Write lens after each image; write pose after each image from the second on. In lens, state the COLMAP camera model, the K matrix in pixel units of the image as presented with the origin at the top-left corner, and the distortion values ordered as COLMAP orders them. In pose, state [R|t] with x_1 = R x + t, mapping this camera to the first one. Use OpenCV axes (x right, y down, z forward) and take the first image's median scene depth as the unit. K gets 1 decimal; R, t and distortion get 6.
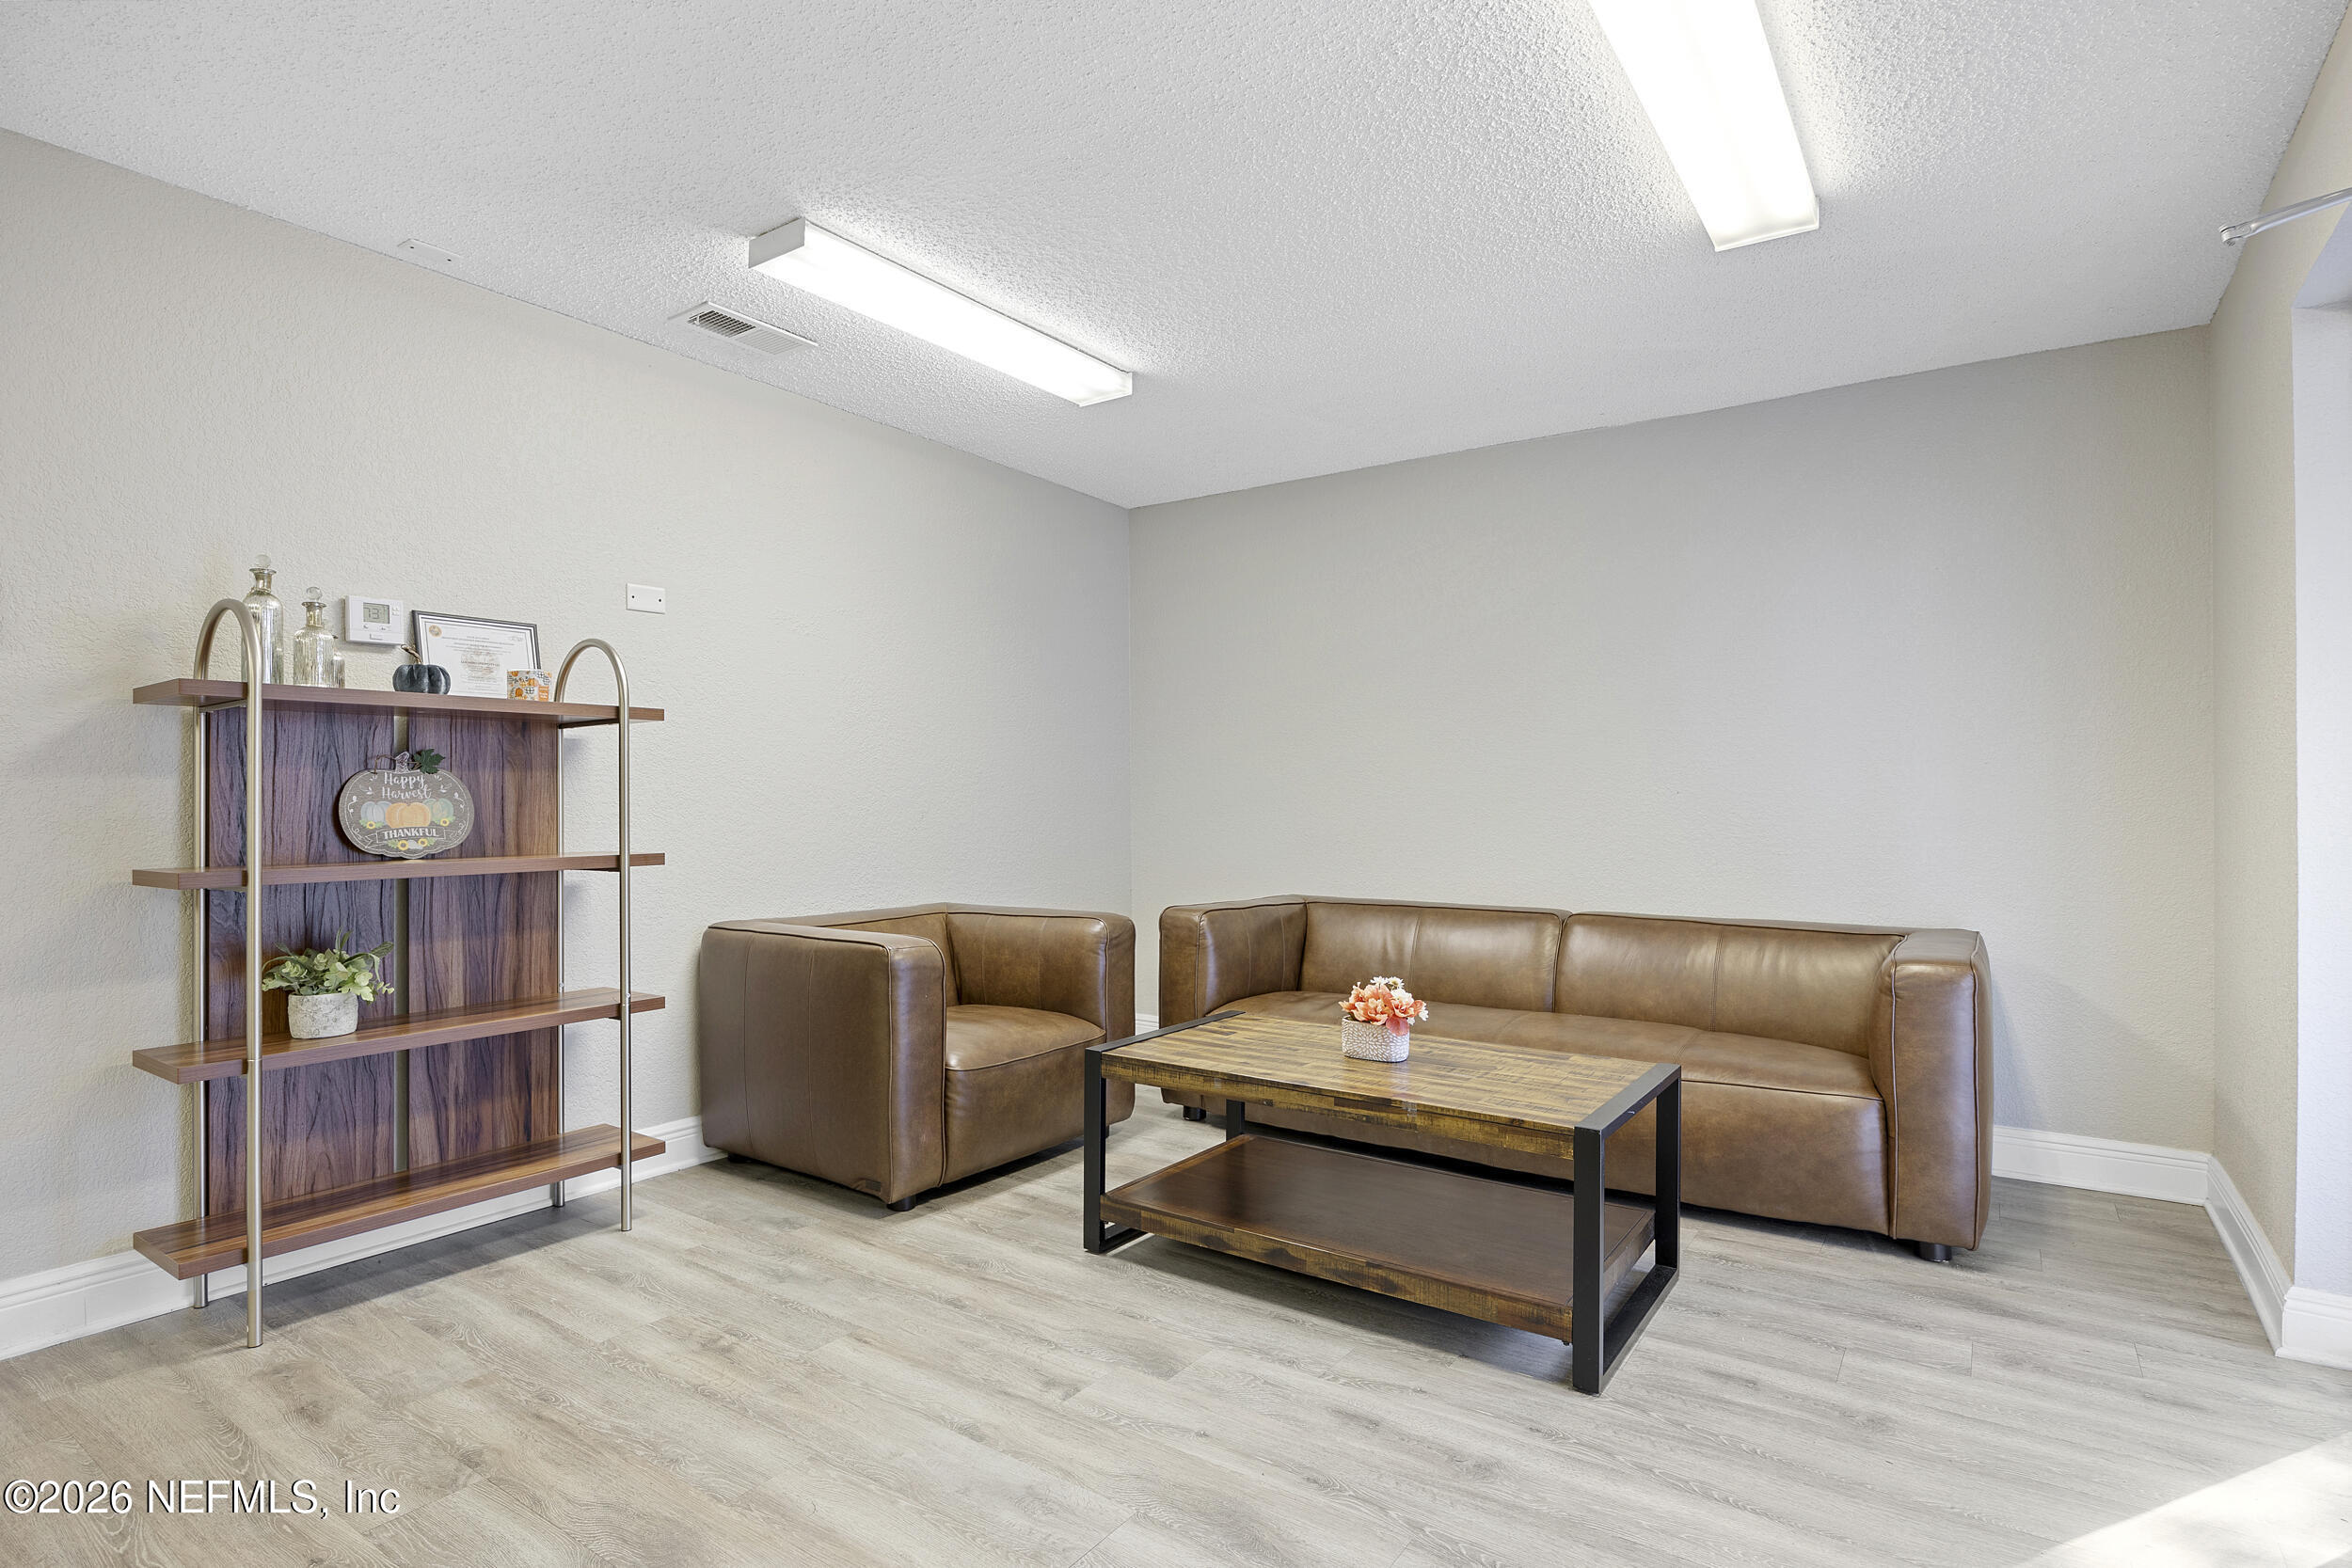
lens RADIAL K [[1184.0, 0, 1166.9], [0, 1184.0, 795.8], [0, 0, 1]] dist [-0.004453, -0.000277]
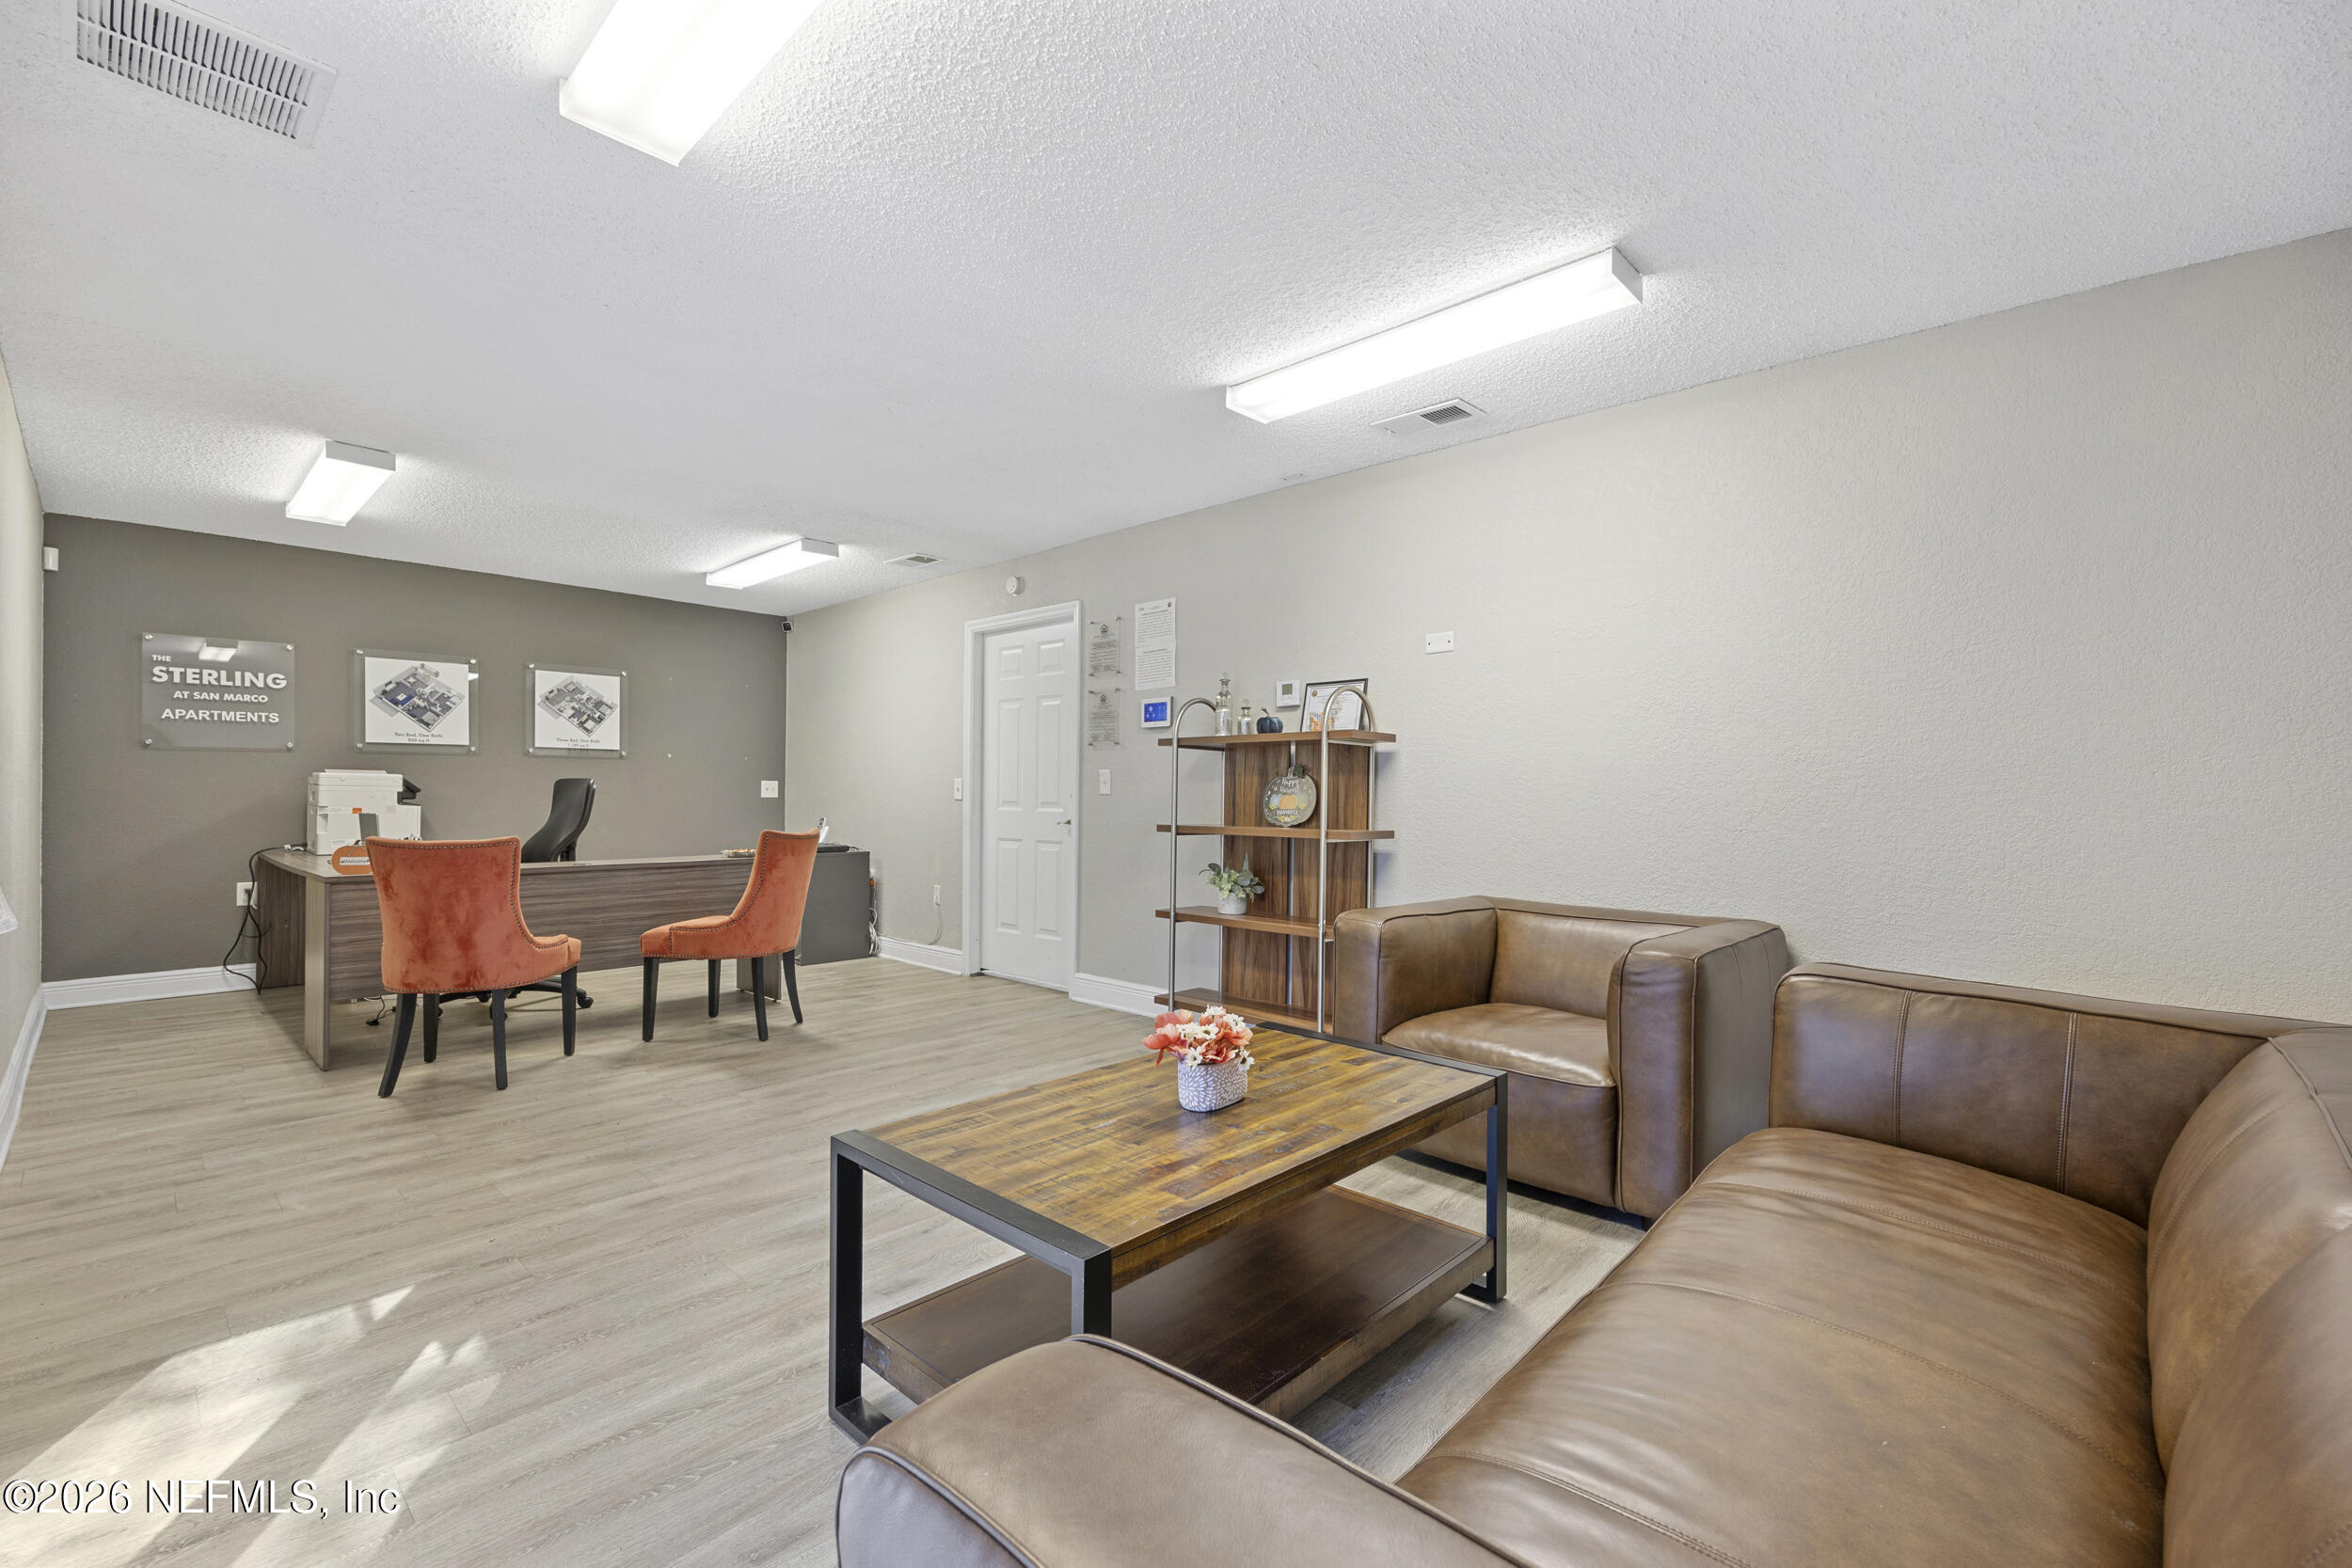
lens RADIAL K [[965.7, 0, 1166.6], [0, 965.7, 792.4], [0, 0, 1]] dist [-0.002172, 0.000381]
pose [[-0.127882, -0.002367, -0.991787, 0.822307], [-0.007368, 0.999972, -0.001437, 0.005640], [0.991762, 0.007124, -0.127896, 1.023573]]
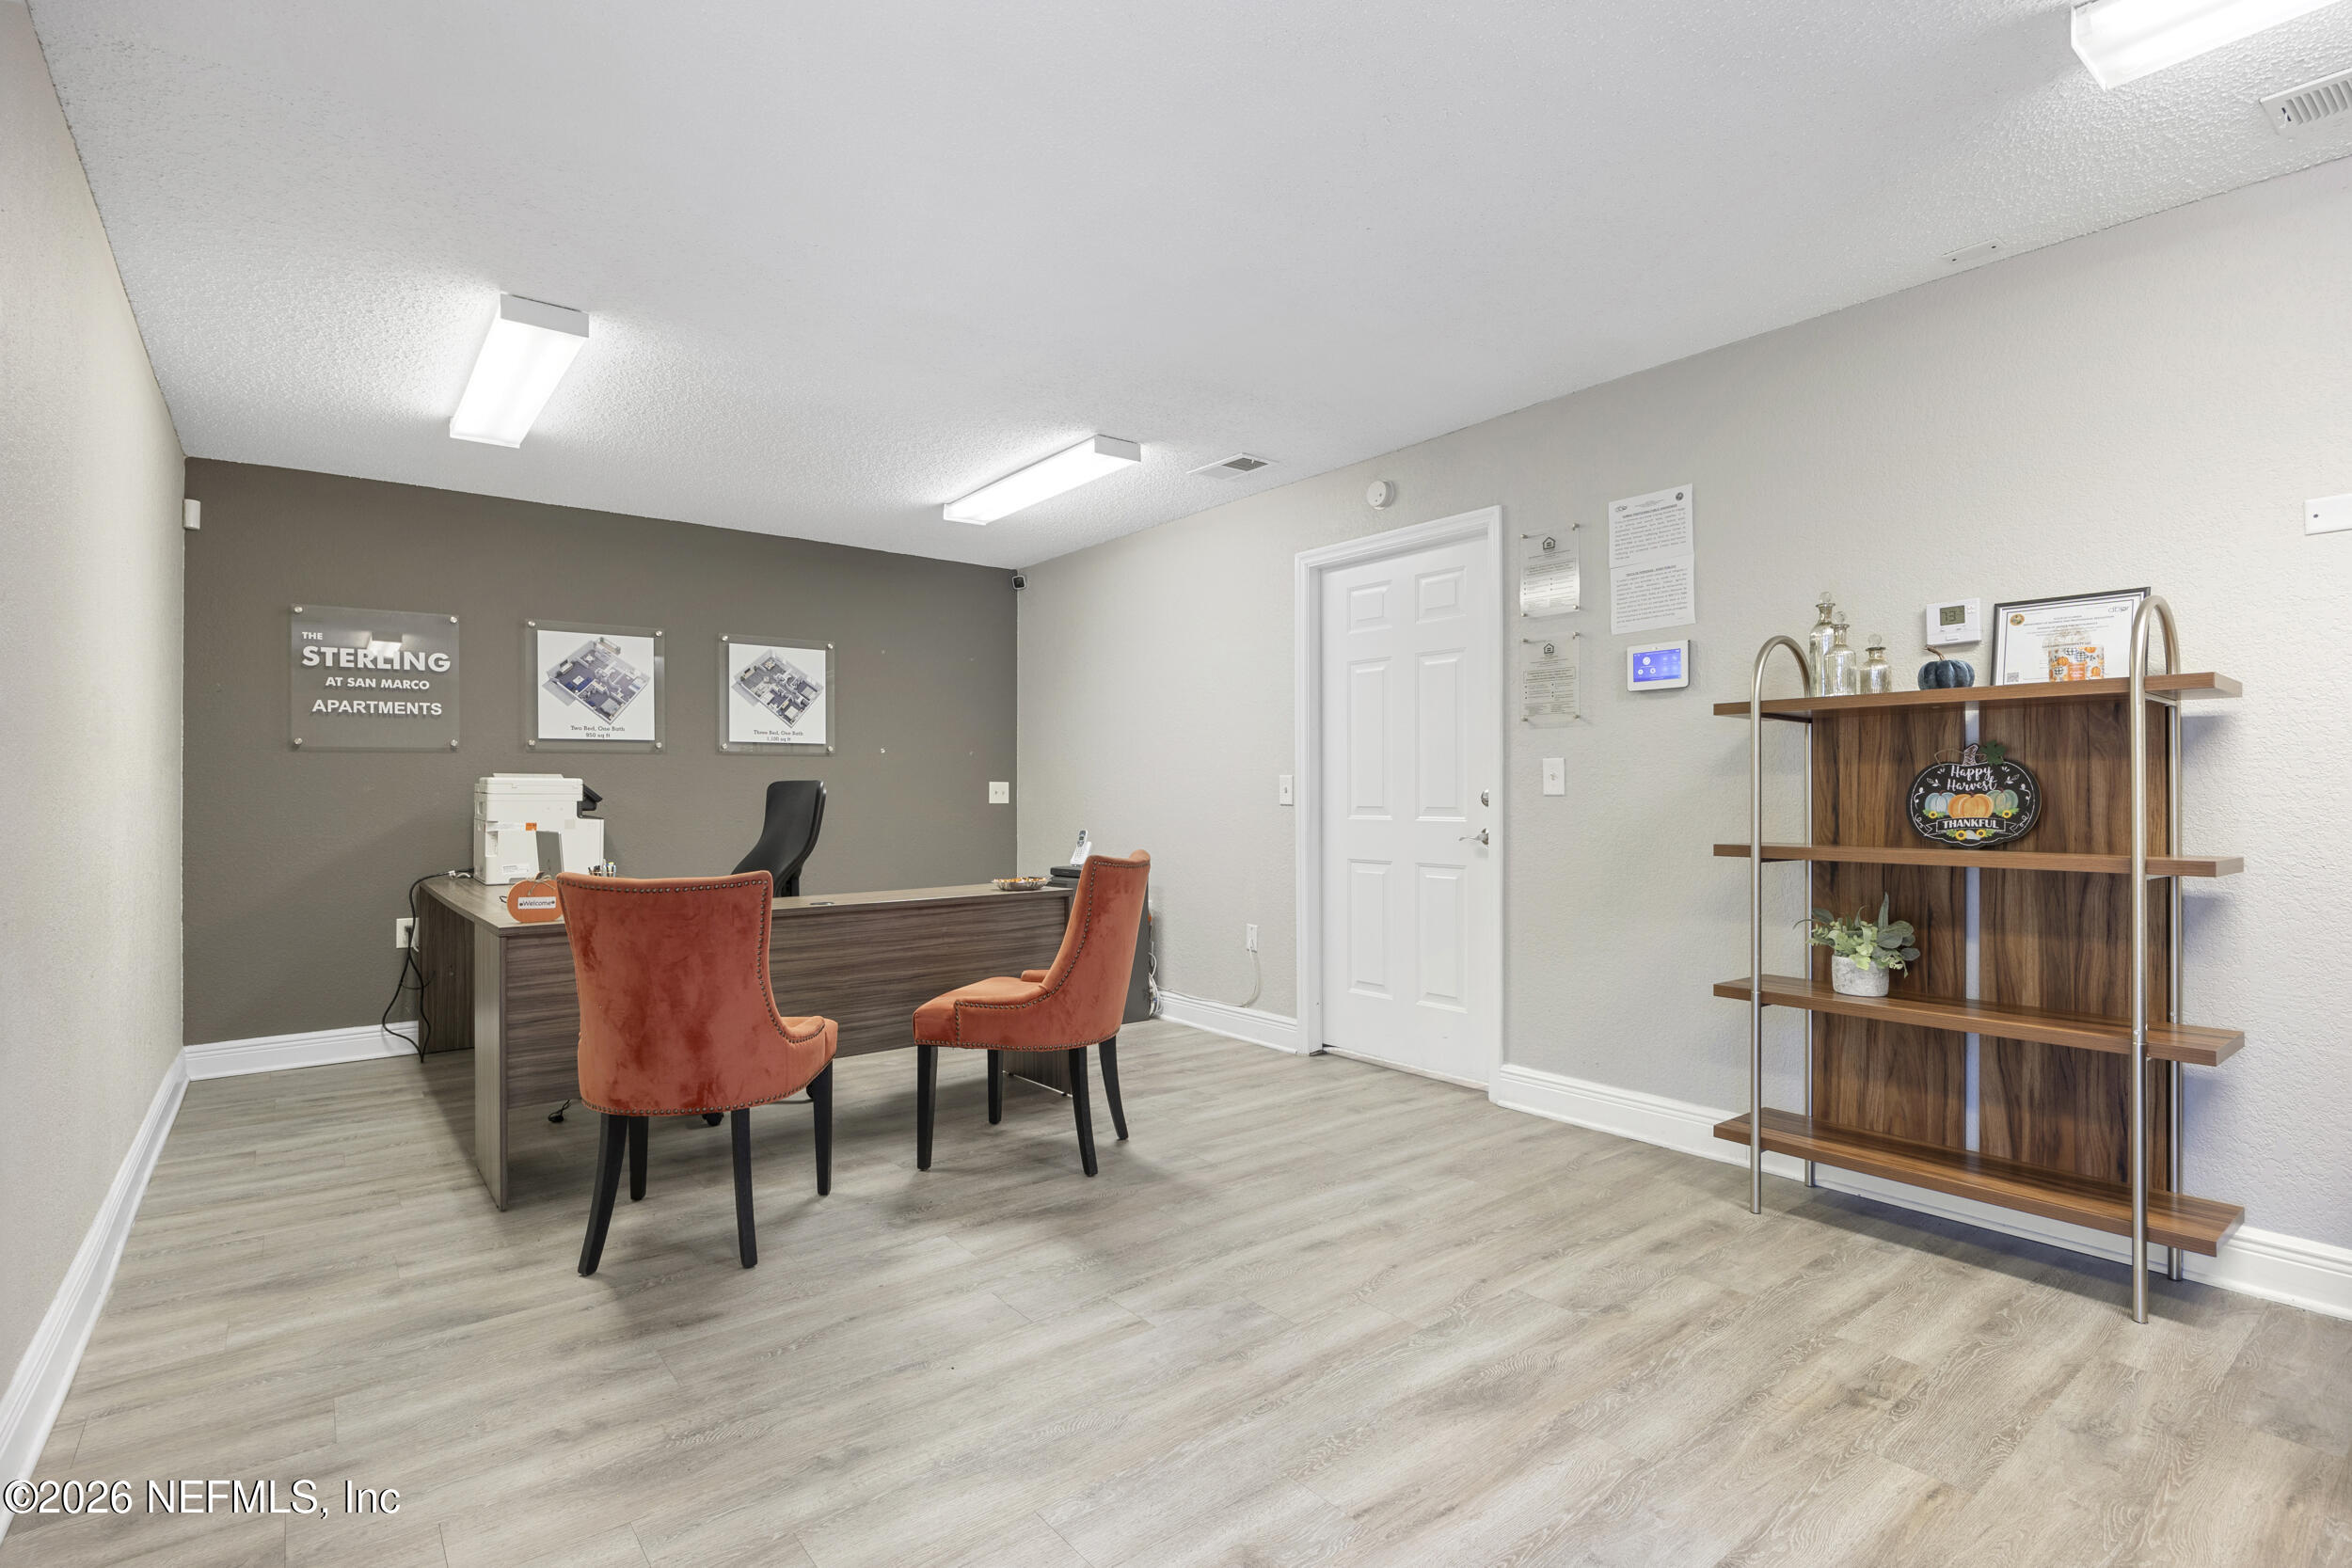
lens RADIAL K [[1098.3, 0, 1175.0], [0, 1098.3, 781.6], [0, 0, 1]] dist [-0.018948, 0.001870]
pose [[-0.278063, -0.008604, -0.960524, 0.470407], [0.003044, 0.999947, -0.009838, 0.002275], [0.960558, -0.005660, -0.278022, 0.609502]]
